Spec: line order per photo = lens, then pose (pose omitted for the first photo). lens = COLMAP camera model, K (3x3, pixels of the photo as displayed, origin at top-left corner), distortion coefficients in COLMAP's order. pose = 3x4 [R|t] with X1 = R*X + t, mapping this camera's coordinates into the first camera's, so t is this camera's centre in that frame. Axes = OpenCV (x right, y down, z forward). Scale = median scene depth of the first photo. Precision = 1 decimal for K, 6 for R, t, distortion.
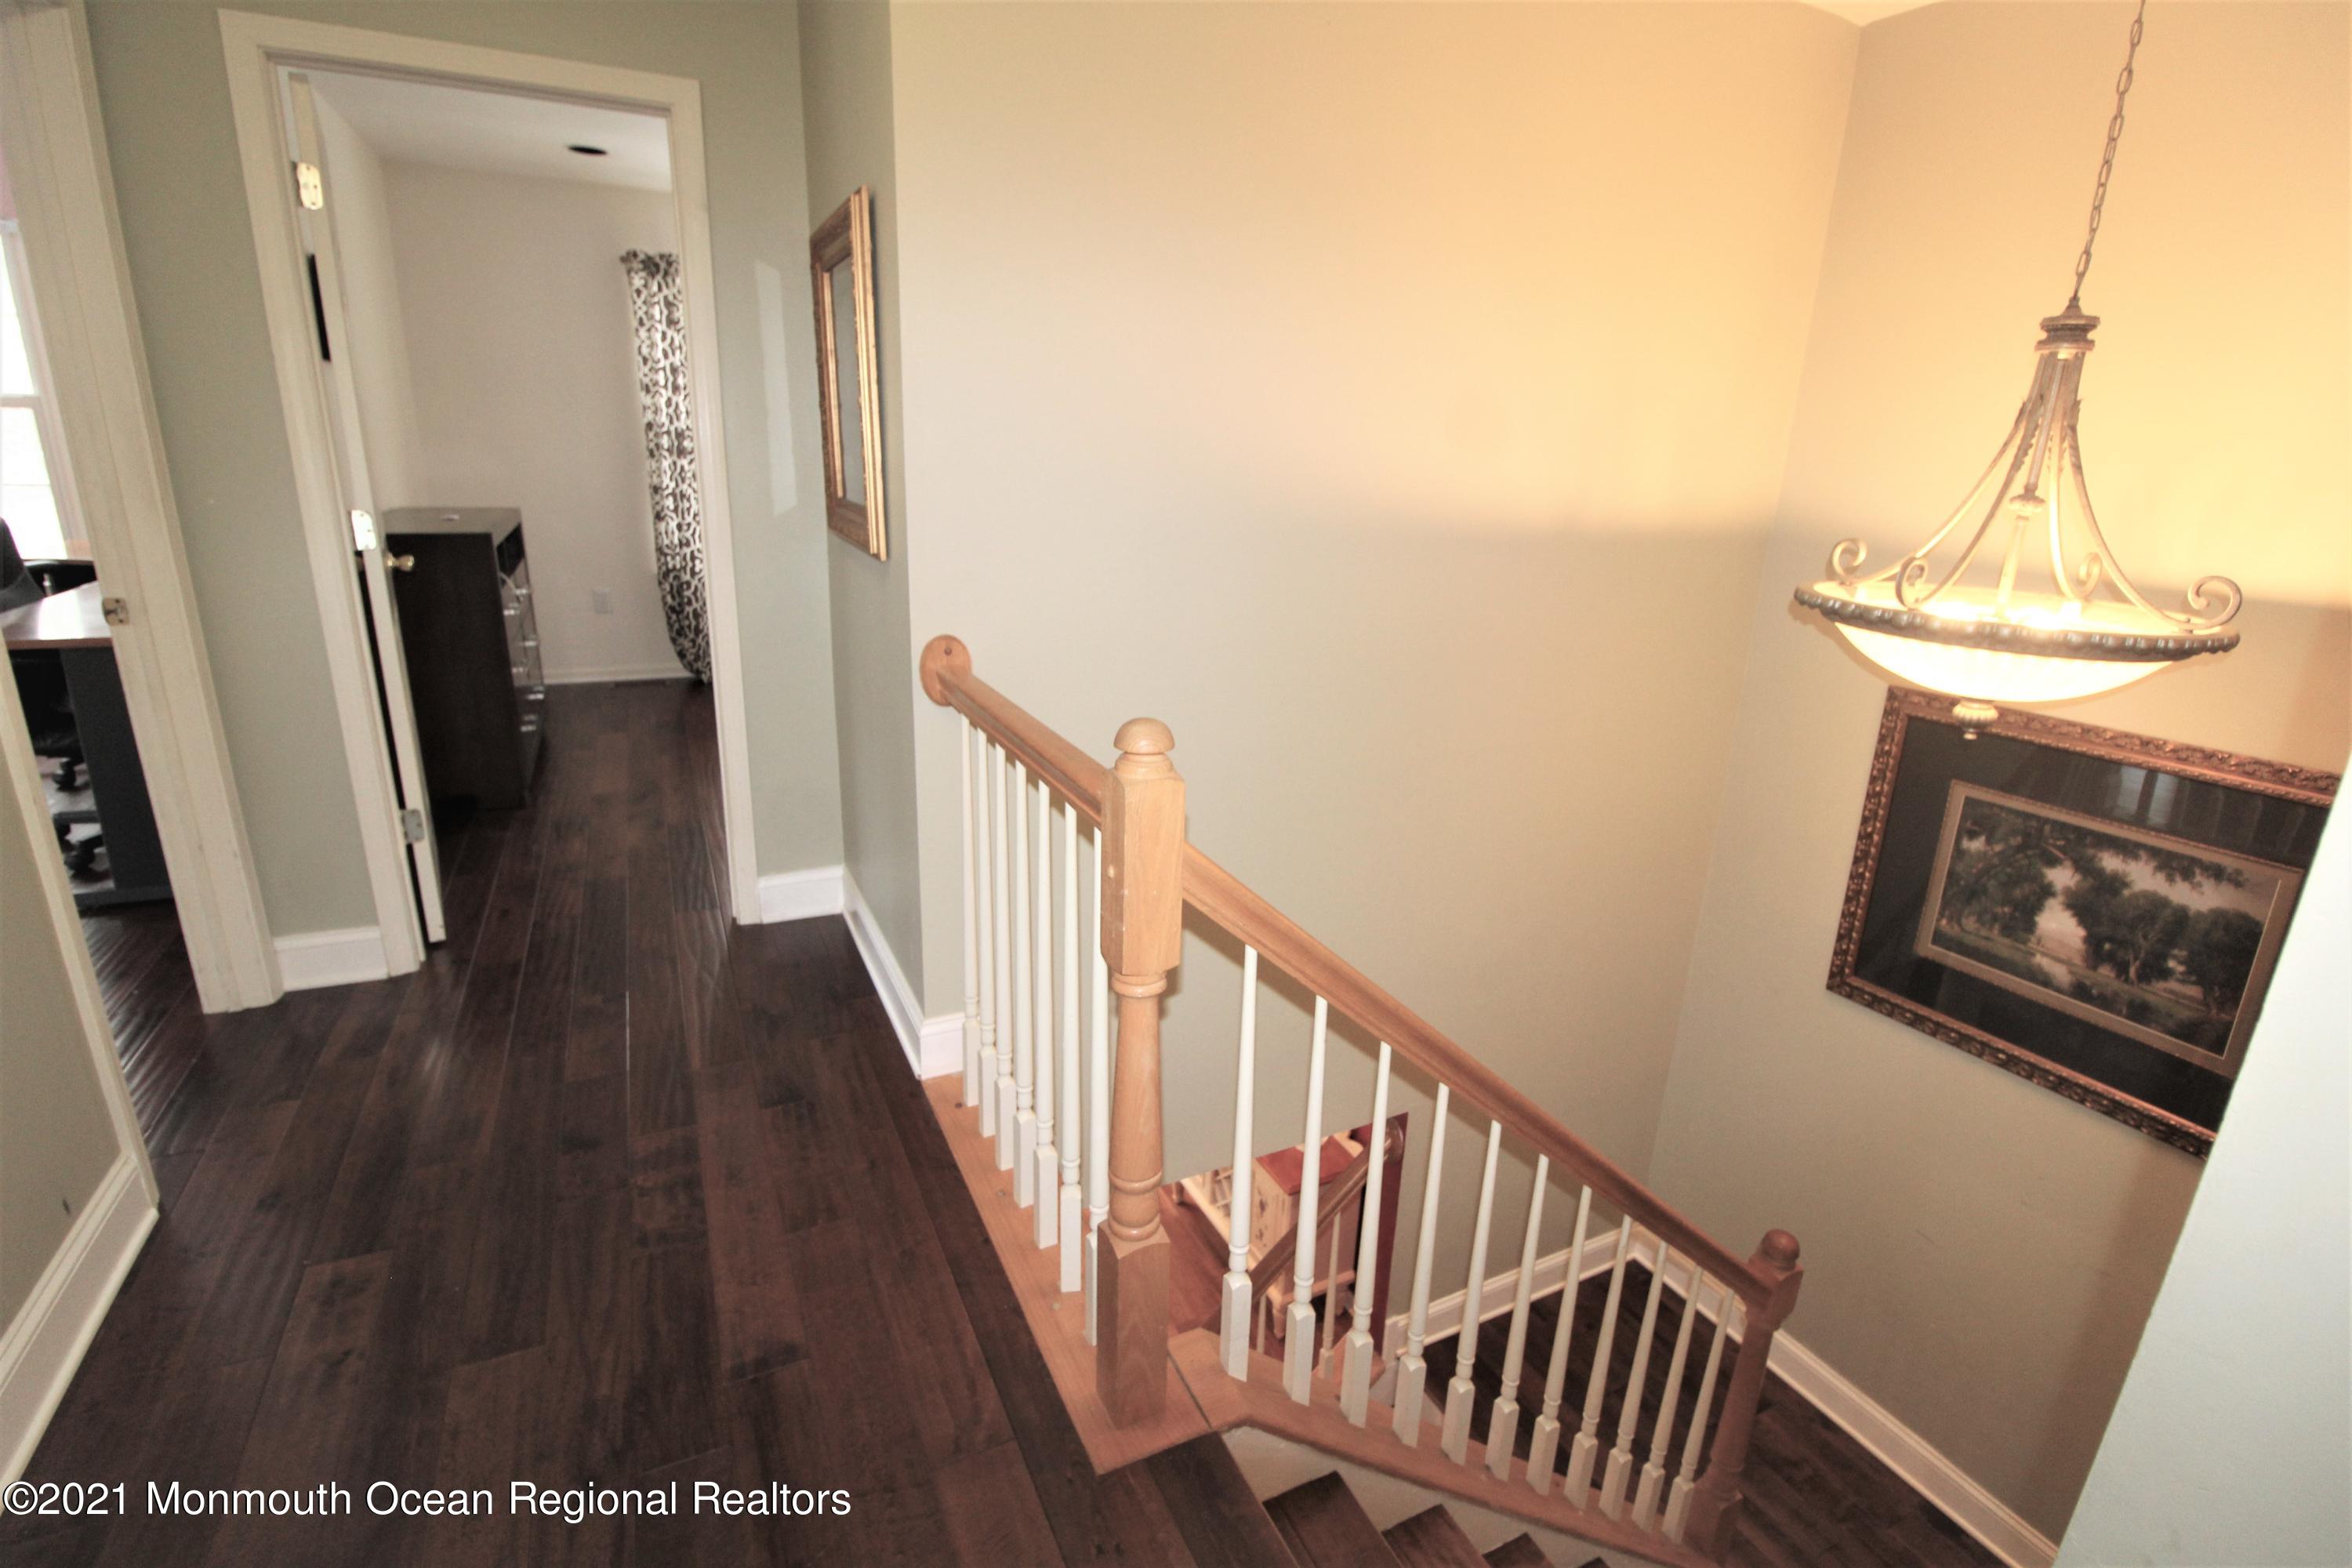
lens RADIAL K [[1114.7, 0, 1177.3], [0, 1114.7, 794.7], [0, 0, 1]] dist [-0.016613, -0.000979]
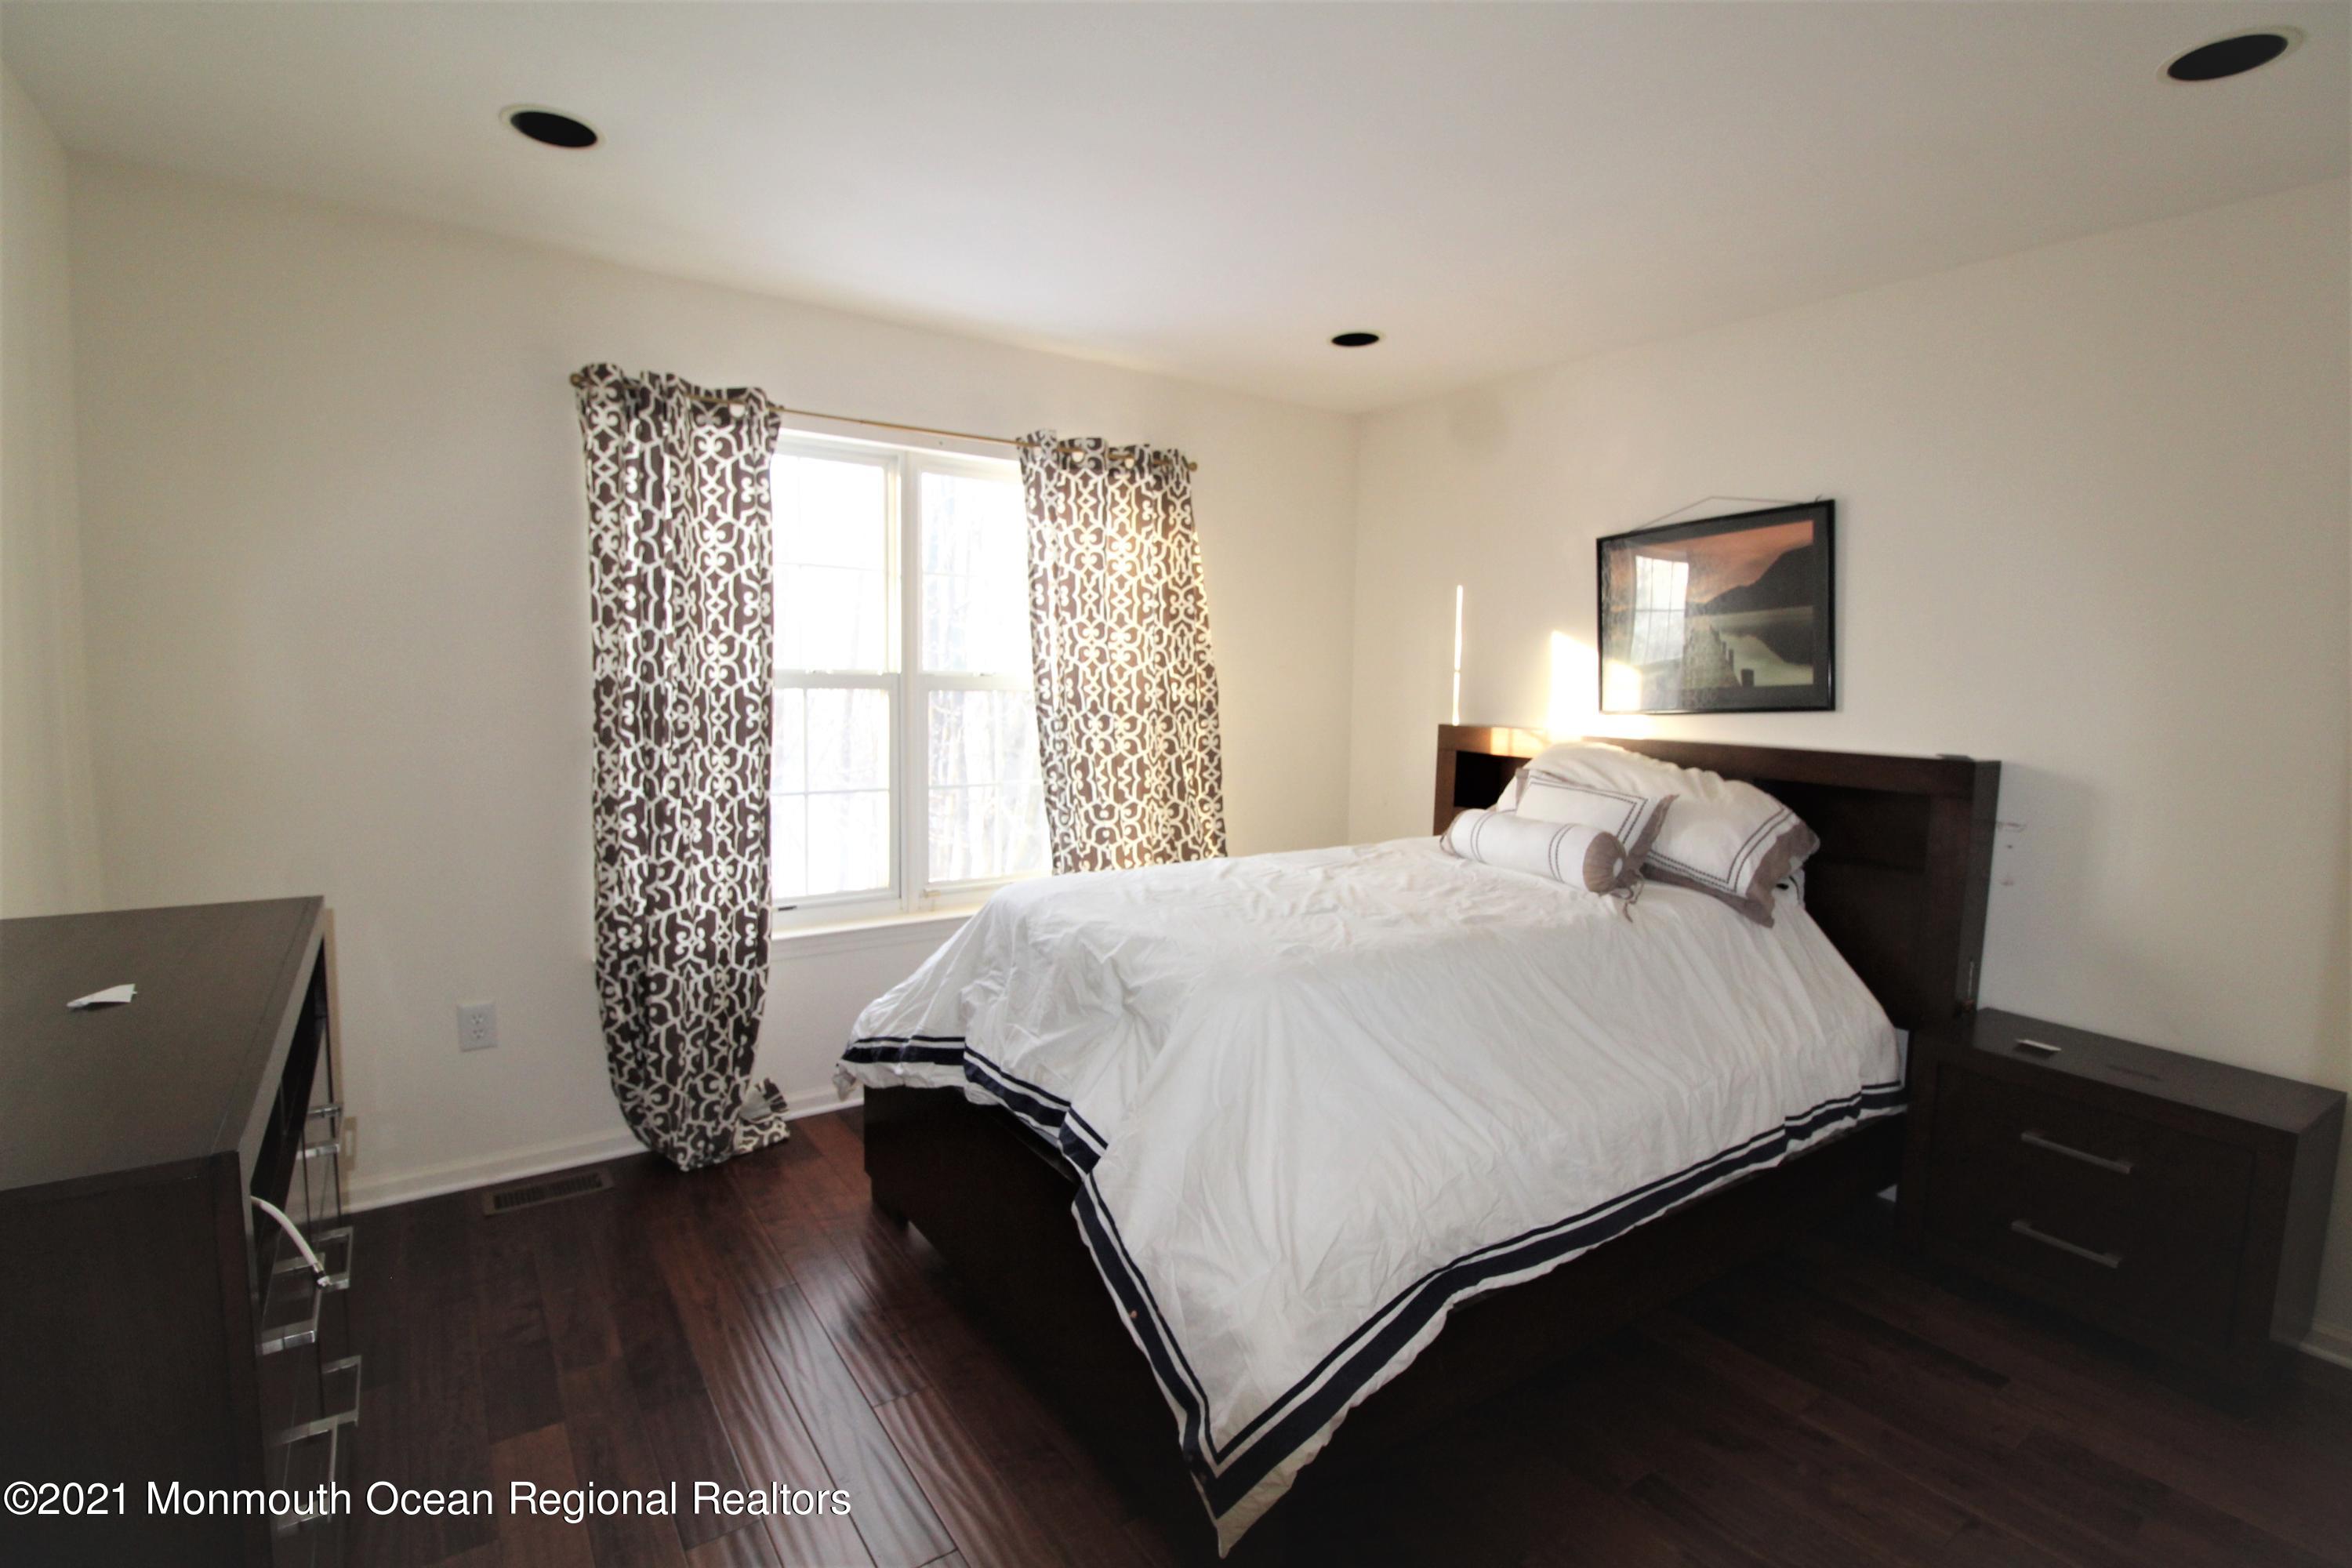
lens RADIAL K [[1114.7, 0, 1188.2], [0, 1114.7, 774.7], [0, 0, 1]] dist [-0.016613, -0.000979]
pose [[0.986229, -0.027385, 0.163100, -0.286405], [0.060700, 0.977307, -0.202943, -0.166724], [-0.153841, 0.210048, 0.965512, 0.457507]]
